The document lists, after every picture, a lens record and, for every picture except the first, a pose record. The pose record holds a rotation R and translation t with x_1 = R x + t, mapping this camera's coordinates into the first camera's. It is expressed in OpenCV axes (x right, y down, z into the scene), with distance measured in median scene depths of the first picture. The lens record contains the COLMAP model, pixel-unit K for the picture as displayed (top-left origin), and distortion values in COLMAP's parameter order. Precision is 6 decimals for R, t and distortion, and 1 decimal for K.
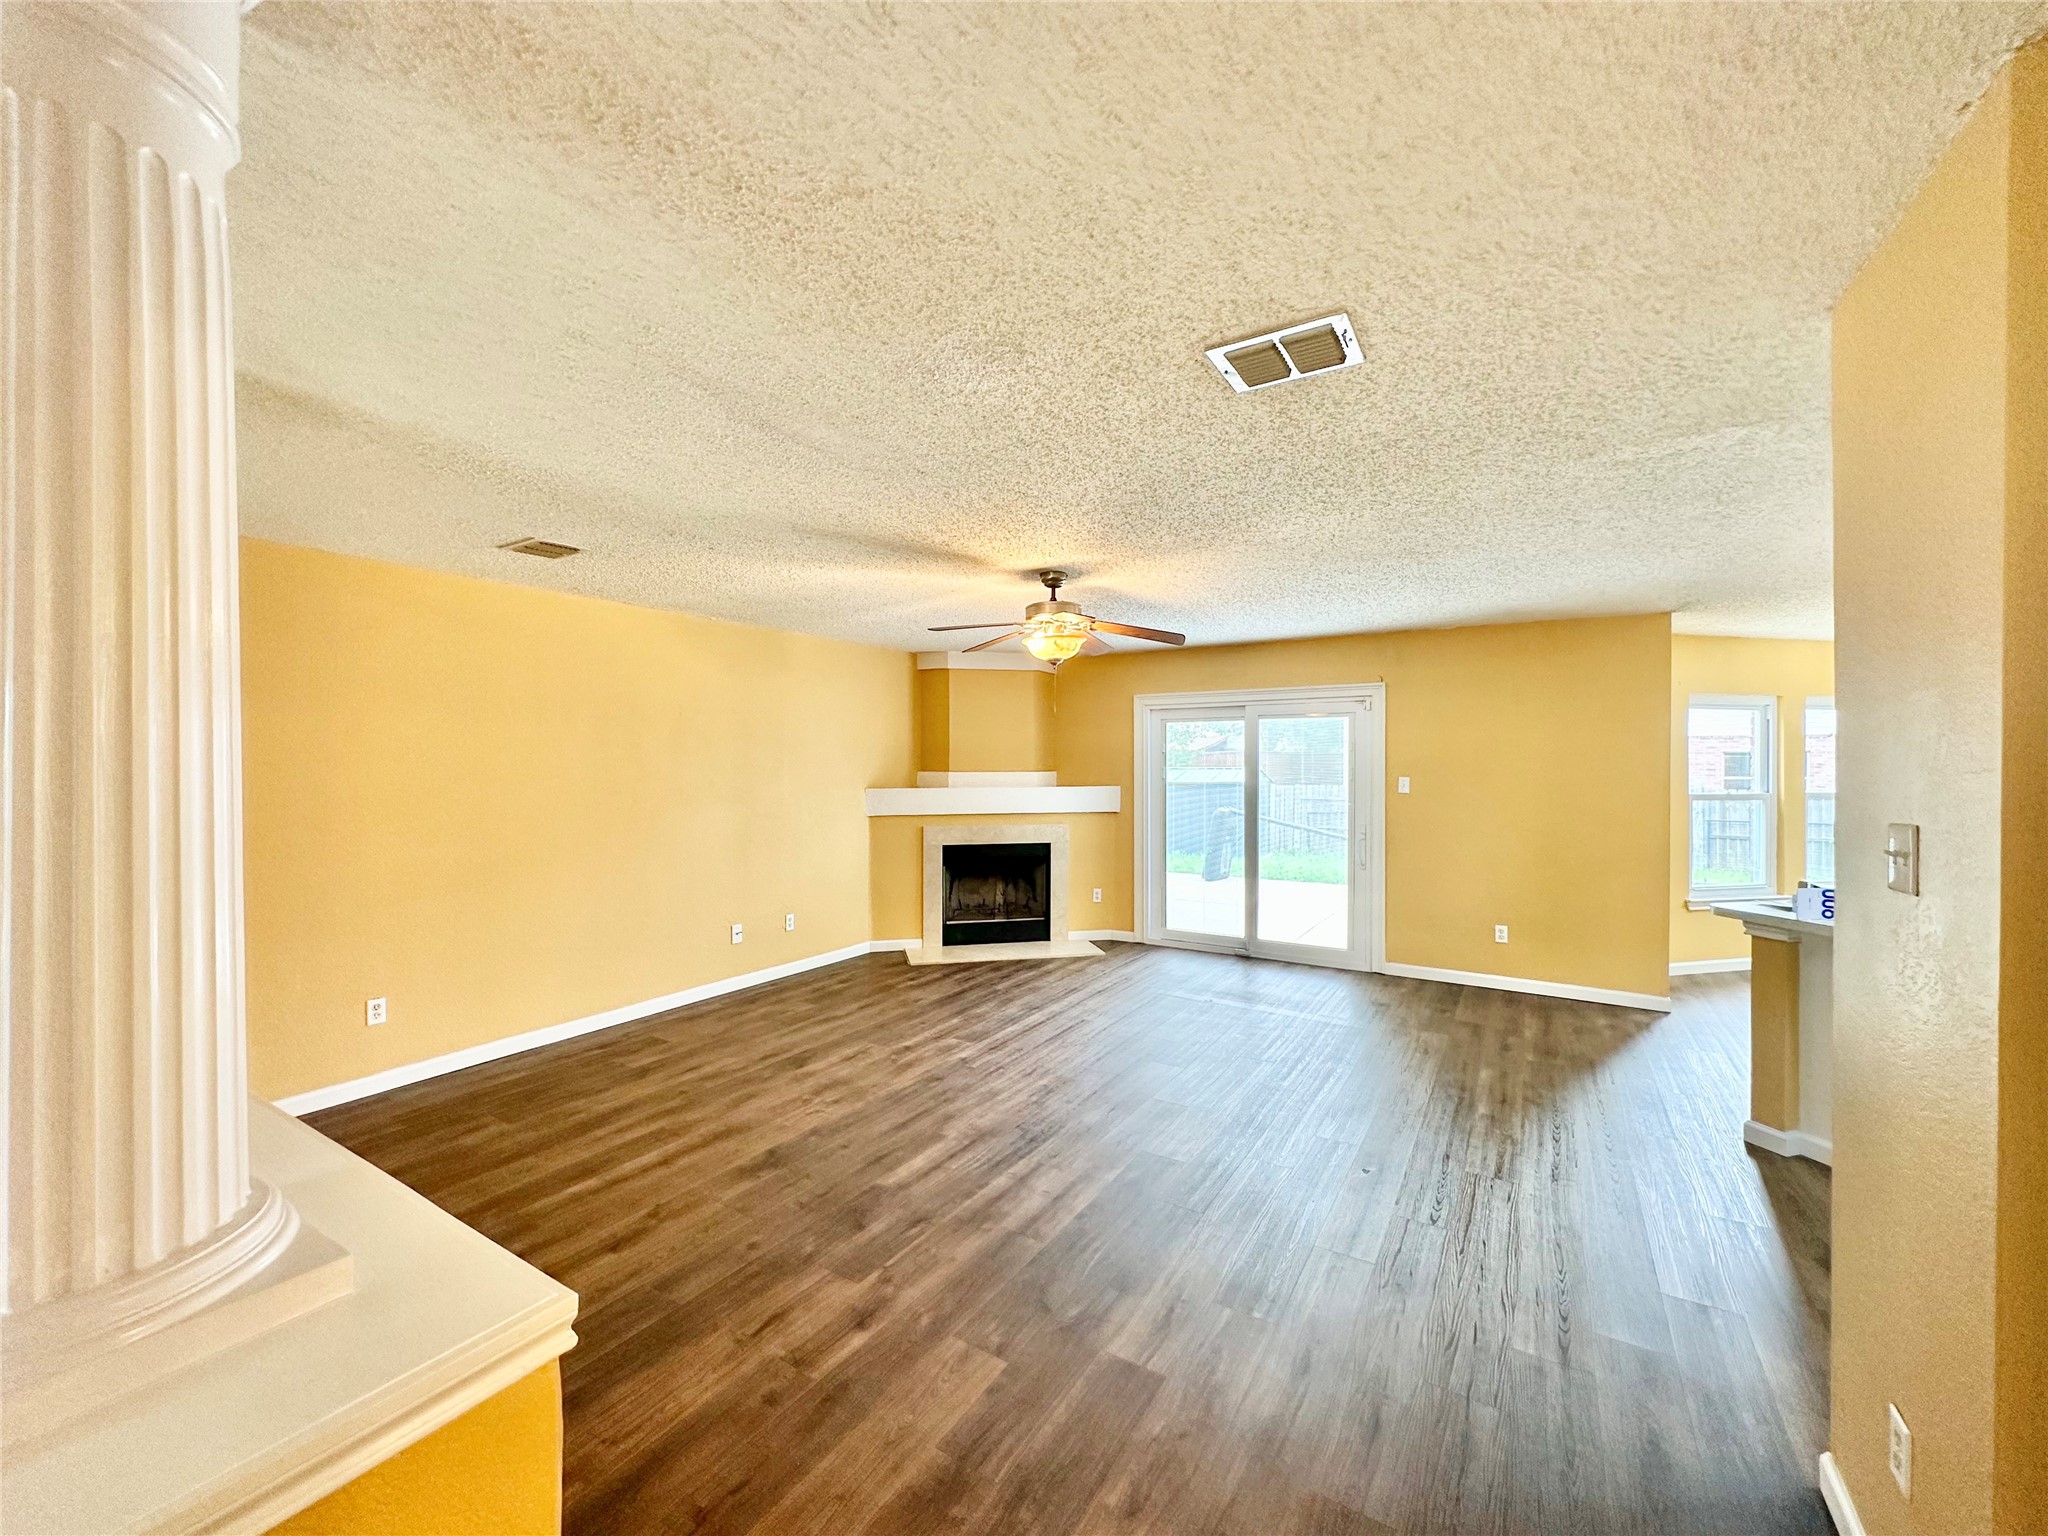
lens RADIAL K [[821.6, 0, 1031.0], [0, 821.6, 773.0], [0, 0, 1]] dist [-0.008974, -0.000141]
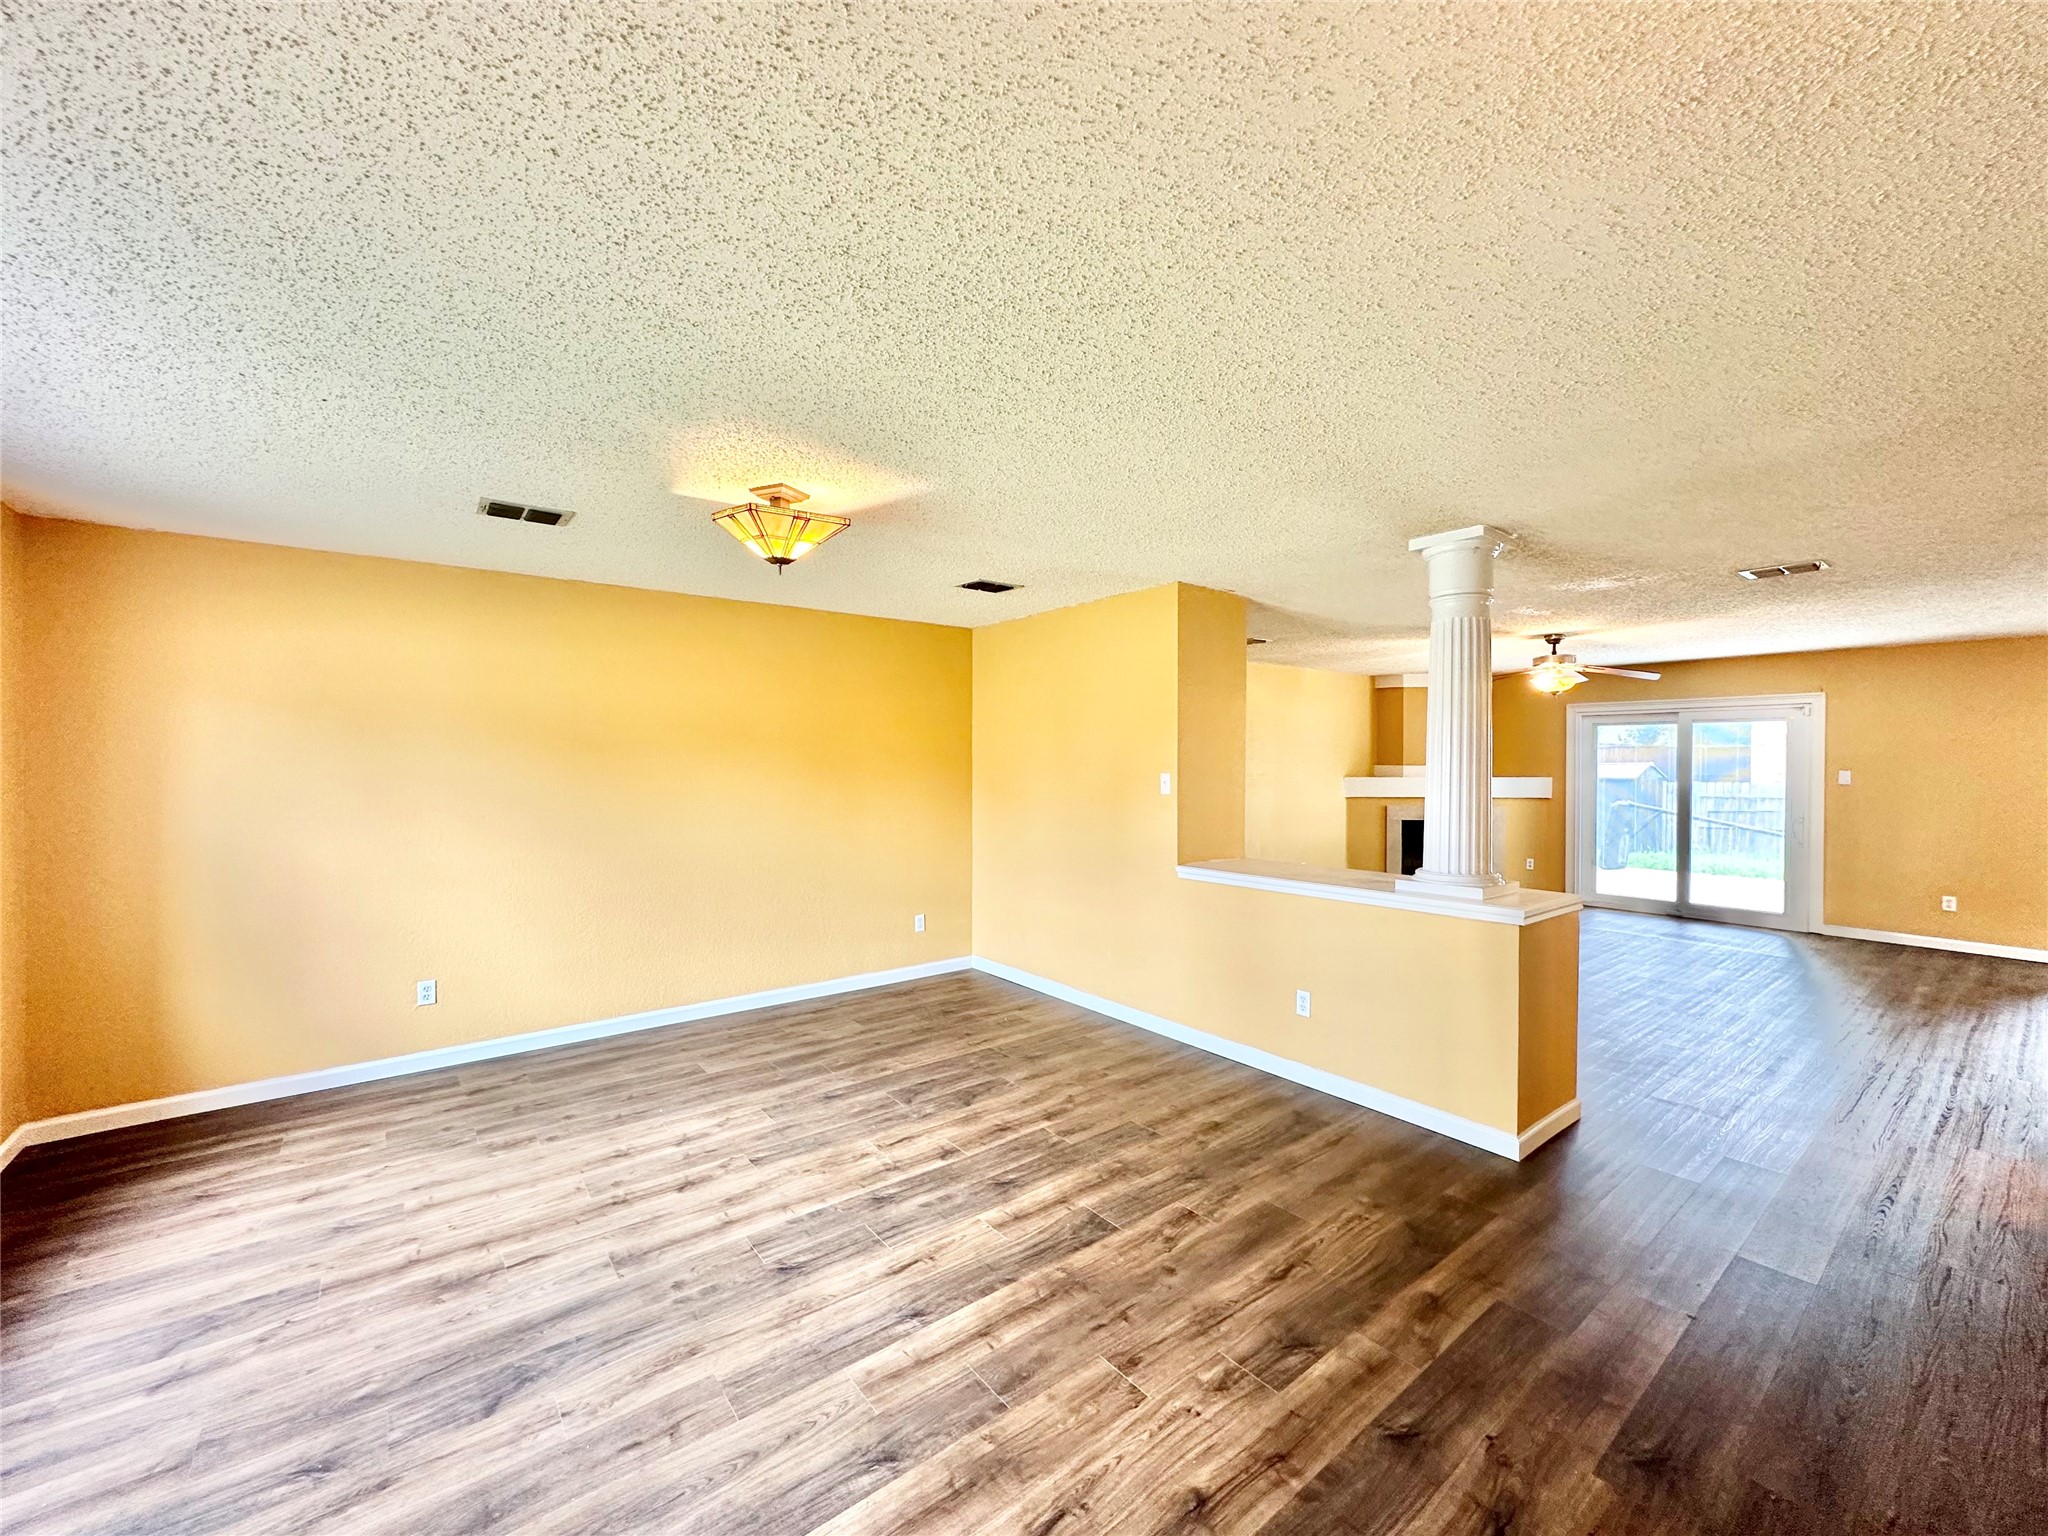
lens RADIAL K [[821.6, 0, 1015.4], [0, 821.6, 770.4], [0, 0, 1]] dist [-0.008974, -0.000141]
pose [[0.934476, 0.004679, -0.355994, -0.221943], [-0.003015, 0.999982, 0.005229, 0.001745], [0.356012, -0.003813, 0.934473, -0.472968]]
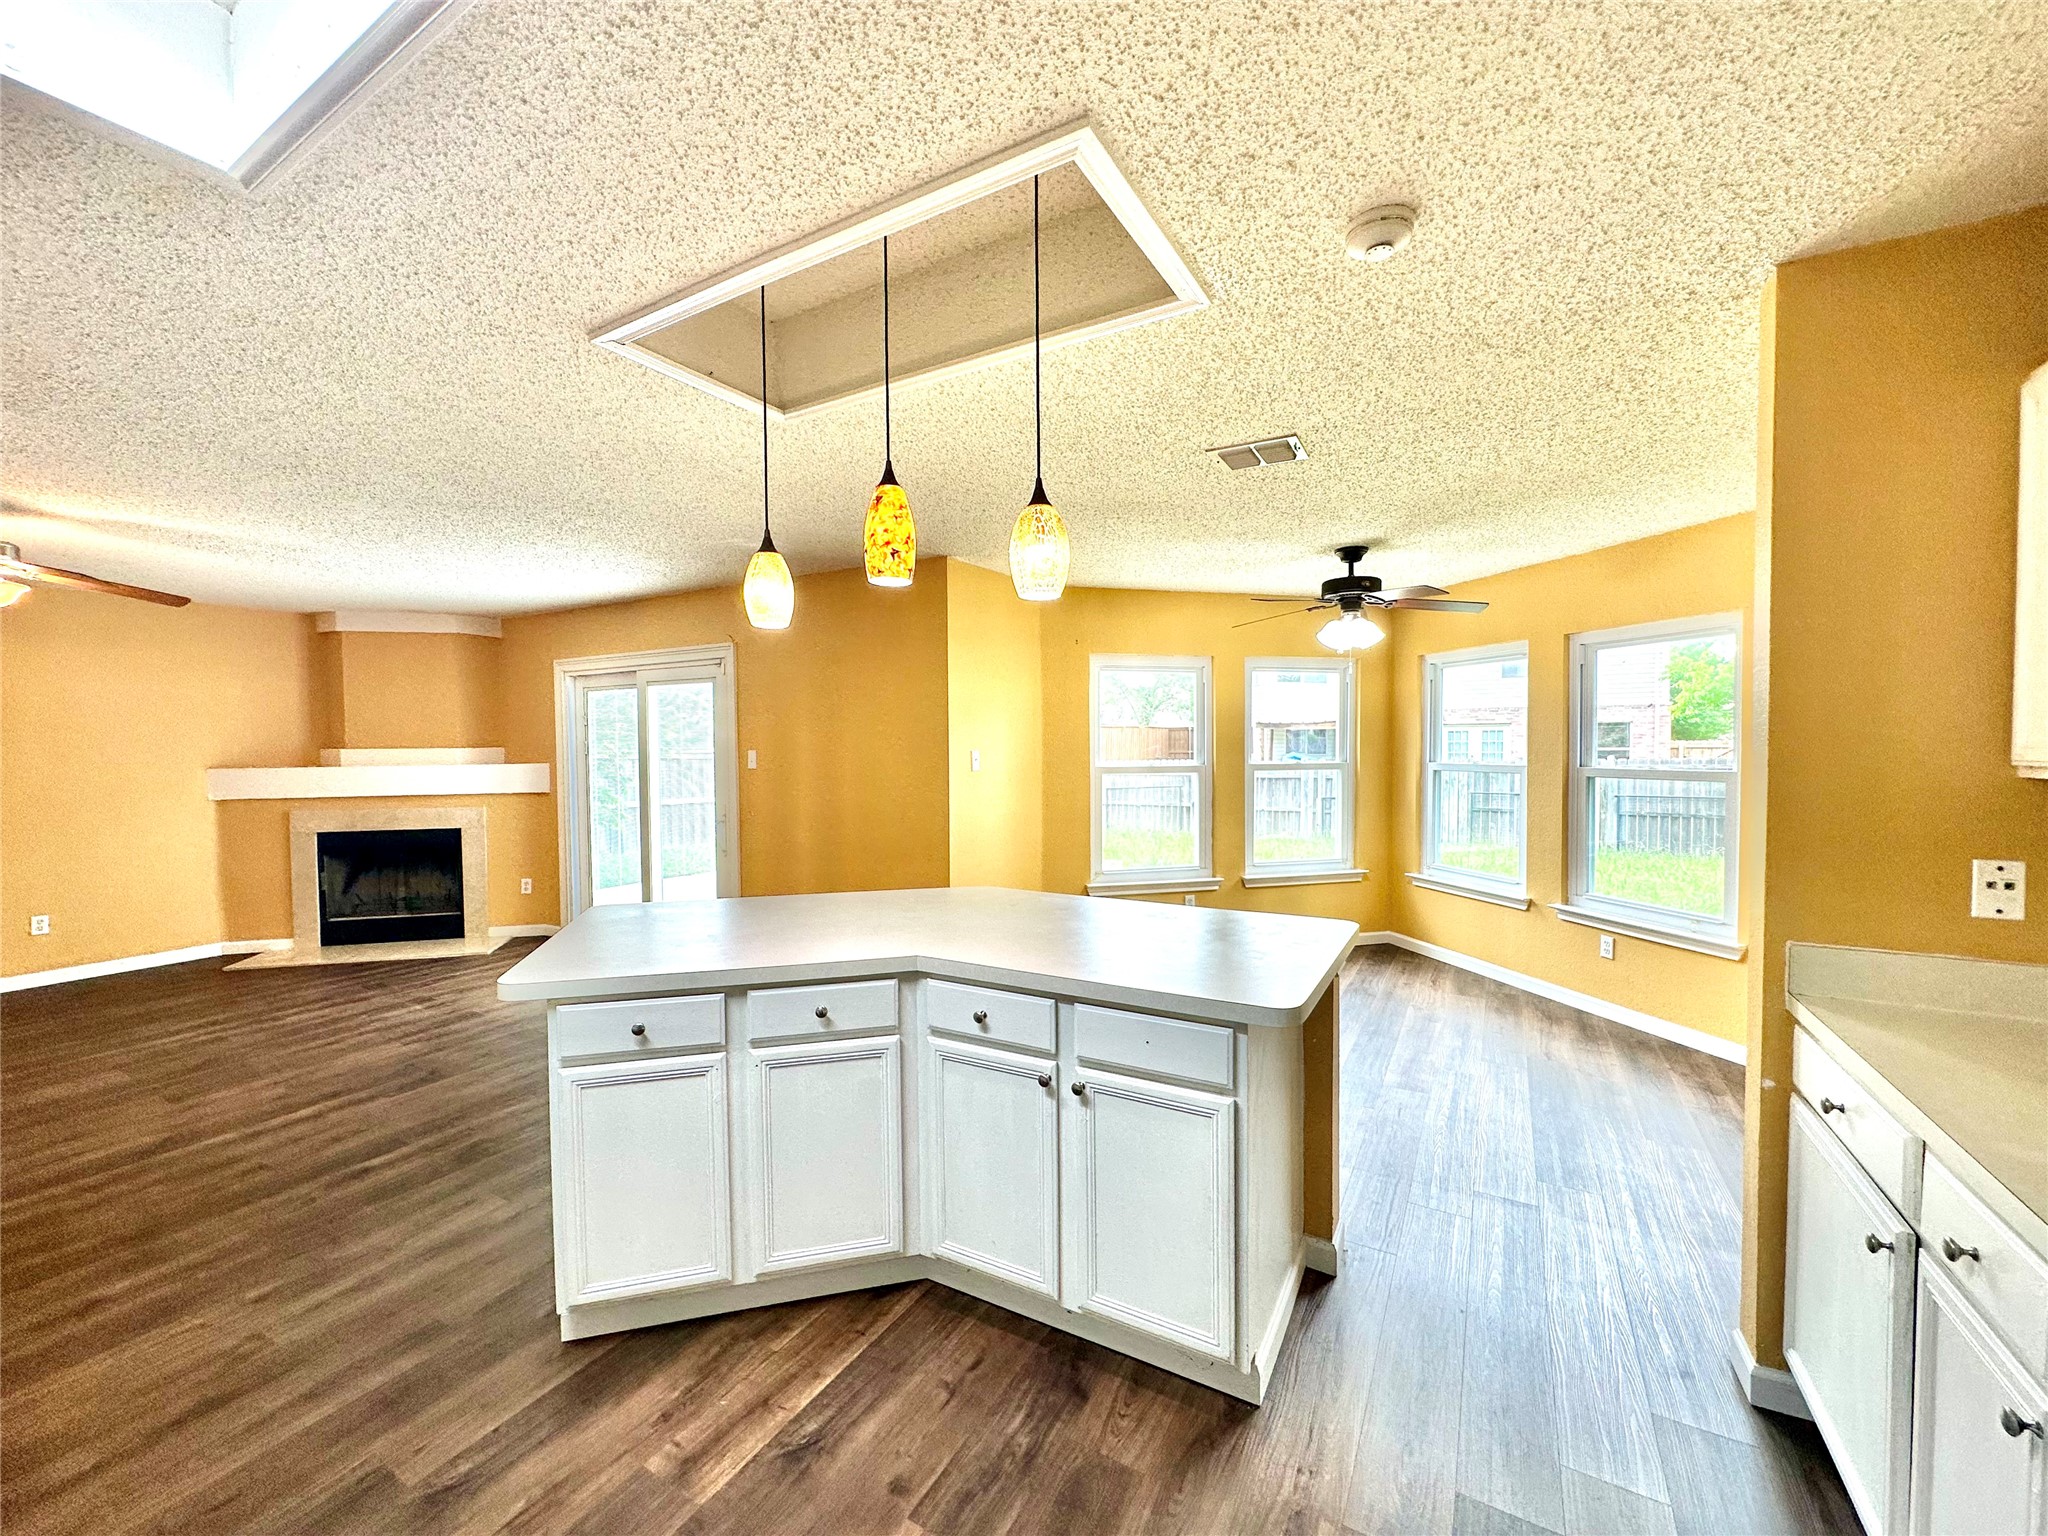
lens RADIAL K [[821.6, 0, 1026.5], [0, 821.6, 764.4], [0, 0, 1]] dist [-0.008974, -0.000141]
pose [[0.999228, -0.008577, 0.038327, 0.623588], [0.007892, 0.999807, 0.017978, 0.005351], [-0.038474, -0.017662, 0.999104, 0.099418]]
